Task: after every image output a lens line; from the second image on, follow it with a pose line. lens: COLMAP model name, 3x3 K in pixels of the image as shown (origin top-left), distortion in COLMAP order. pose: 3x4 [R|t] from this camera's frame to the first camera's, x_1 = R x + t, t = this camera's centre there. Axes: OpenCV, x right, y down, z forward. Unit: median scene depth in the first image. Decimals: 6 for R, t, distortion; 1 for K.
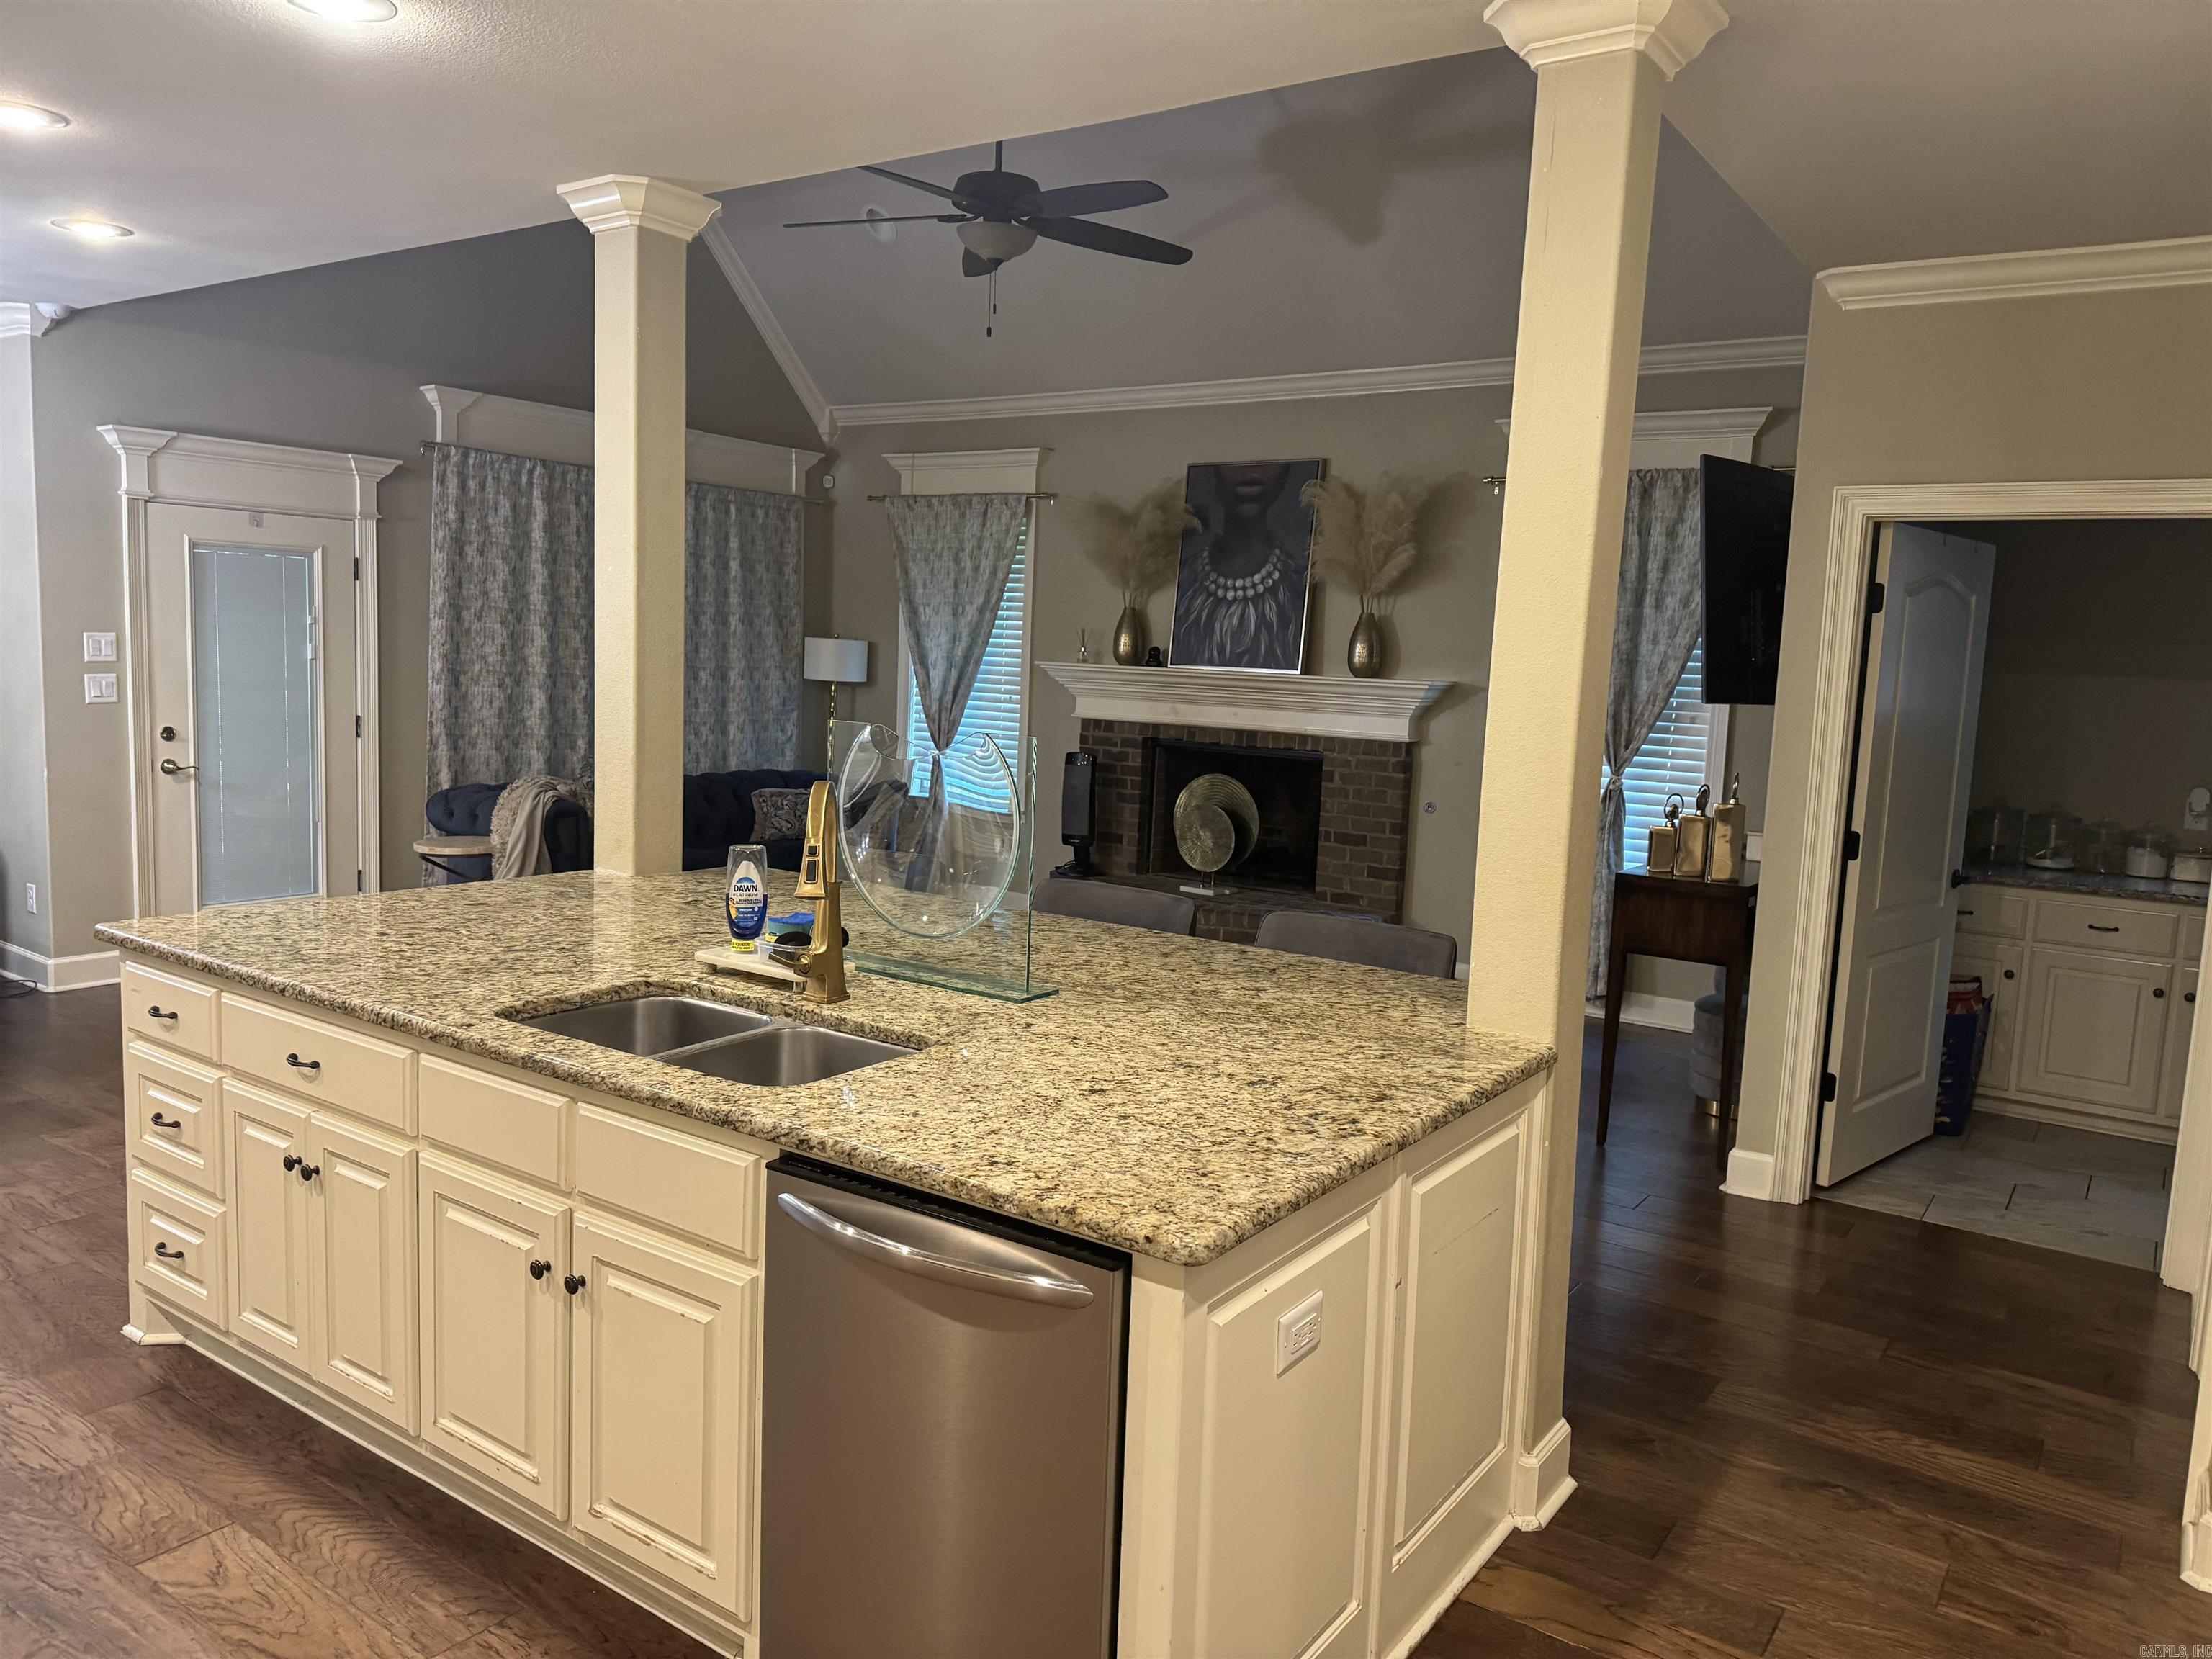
lens RADIAL K [[1559.4, 0, 1148.5], [0, 1559.4, 827.3], [0, 0, 1]] dist [0.034846, -0.055665]
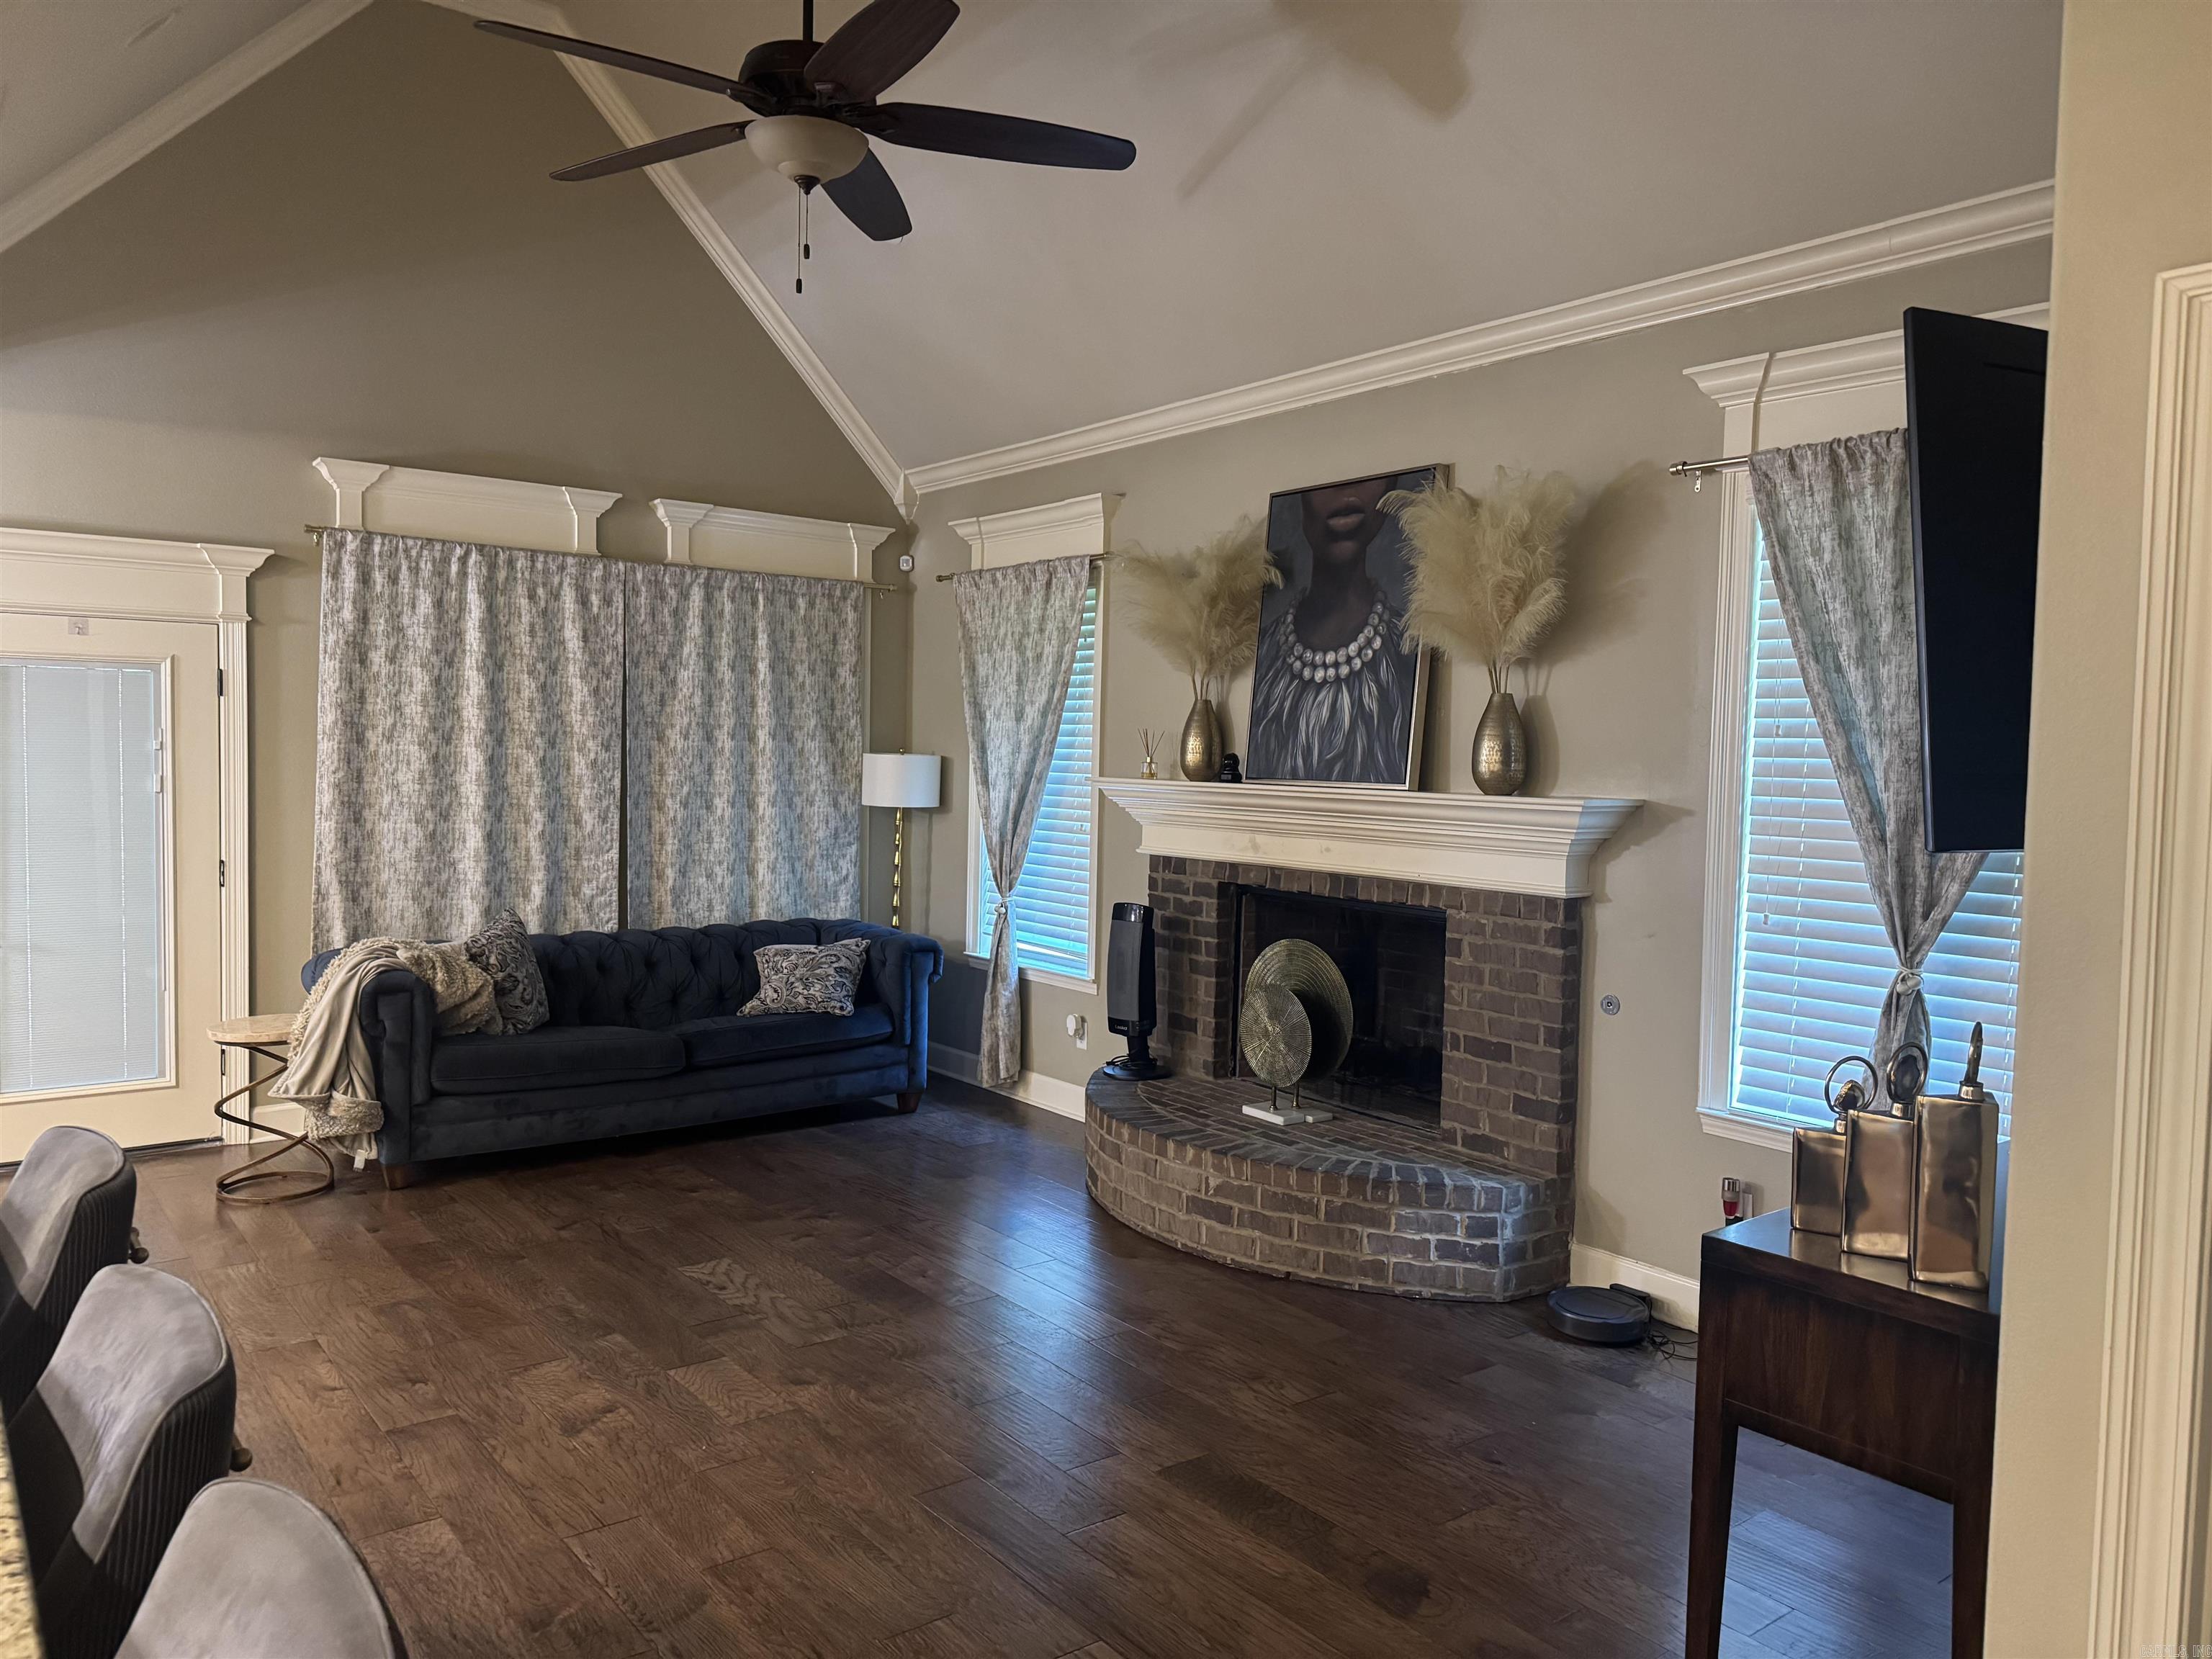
lens RADIAL K [[1547.5, 0, 1102.8], [0, 1547.5, 815.4], [0, 0, 1]] dist [0.099306, -0.110588]
pose [[0.948594, -0.011535, -0.316287, 0.186018], [-0.014113, 0.996800, -0.078681, -0.035461], [0.316182, 0.079100, 0.945395, 0.354444]]
